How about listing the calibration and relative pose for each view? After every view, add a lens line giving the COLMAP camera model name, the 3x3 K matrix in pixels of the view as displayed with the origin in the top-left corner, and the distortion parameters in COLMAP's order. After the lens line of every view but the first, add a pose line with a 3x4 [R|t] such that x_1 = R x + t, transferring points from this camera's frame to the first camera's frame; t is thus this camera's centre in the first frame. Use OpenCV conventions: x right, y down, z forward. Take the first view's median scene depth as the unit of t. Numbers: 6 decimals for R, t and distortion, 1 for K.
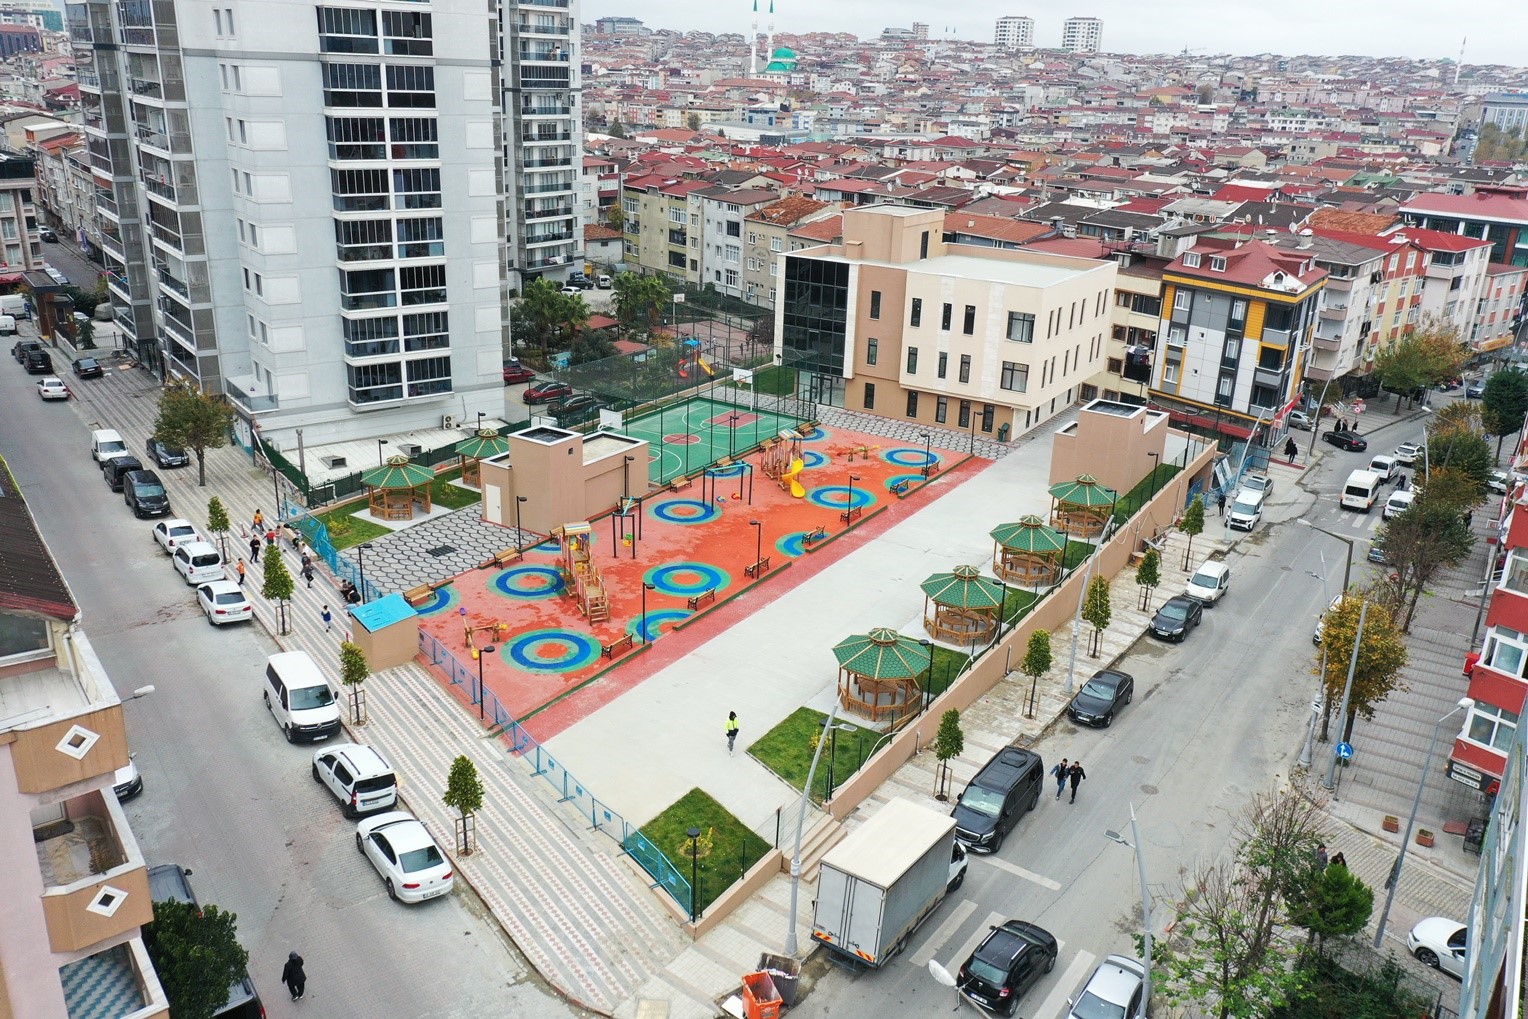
lens RADIAL K [[1199.1, 0, 757.9], [0, 1199.1, 510.9], [0, 0, 1]] dist [-0.006309, 0.012559]
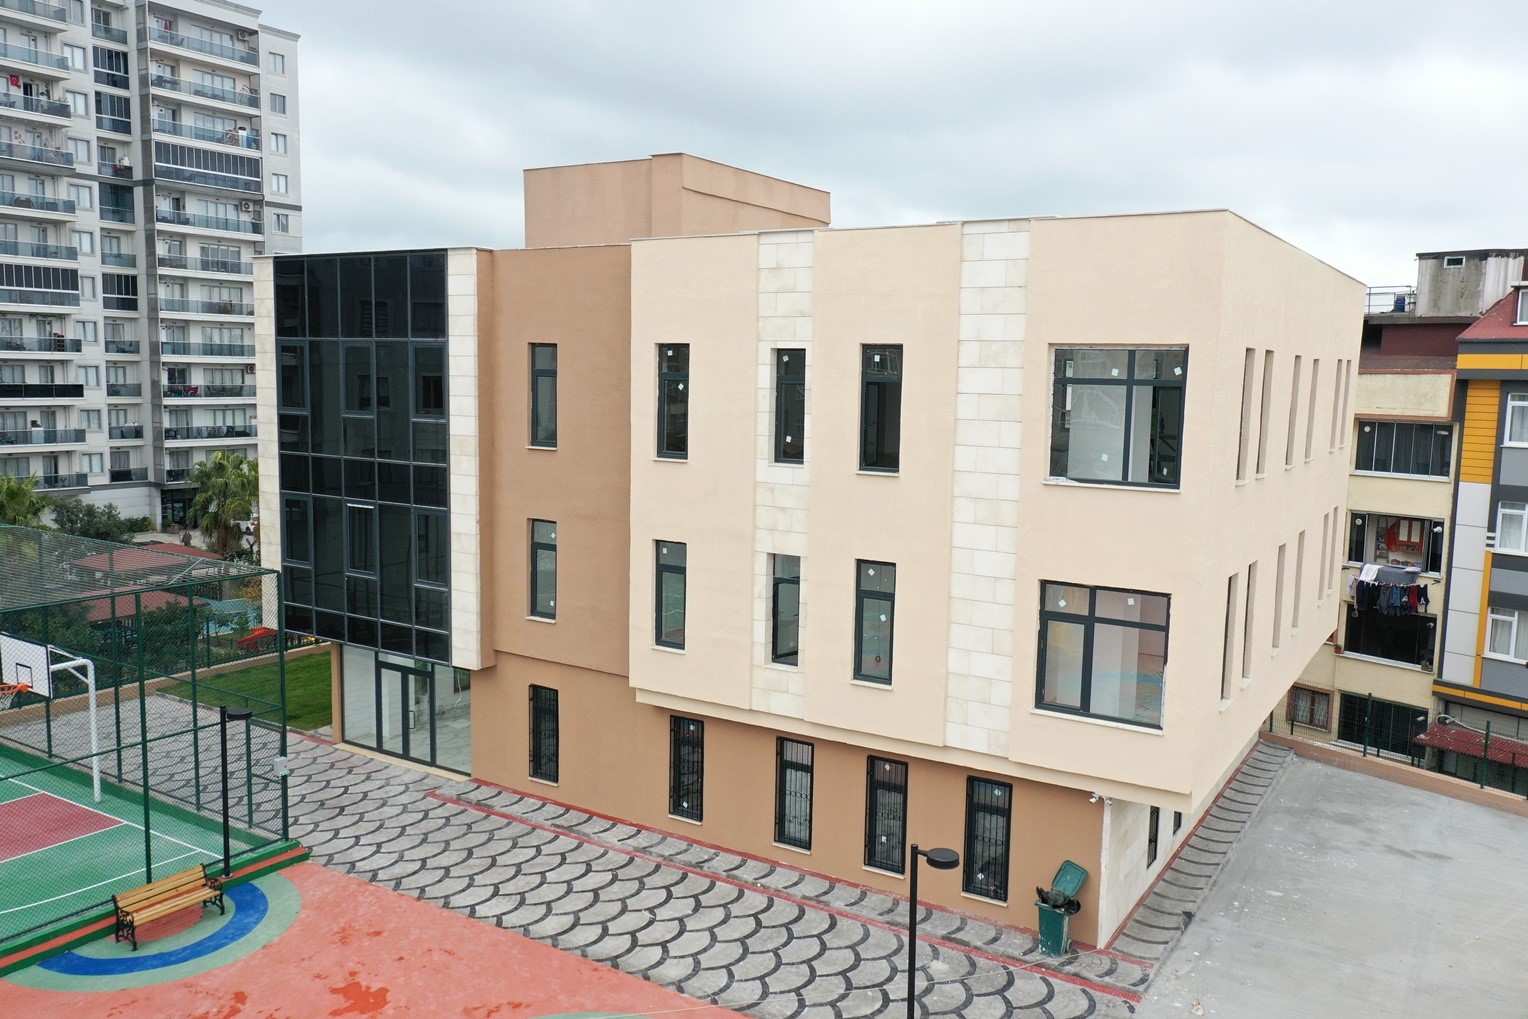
lens RADIAL K [[1199.1, 0, 771.0], [0, 1199.1, 511.3], [0, 0, 1]] dist [-0.006309, 0.012559]
pose [[0.999637, -0.013784, 0.023127, 0.145860], [0.018784, 0.972459, -0.232316, -0.085156], [-0.019288, 0.232666, 0.972365, 0.762182]]
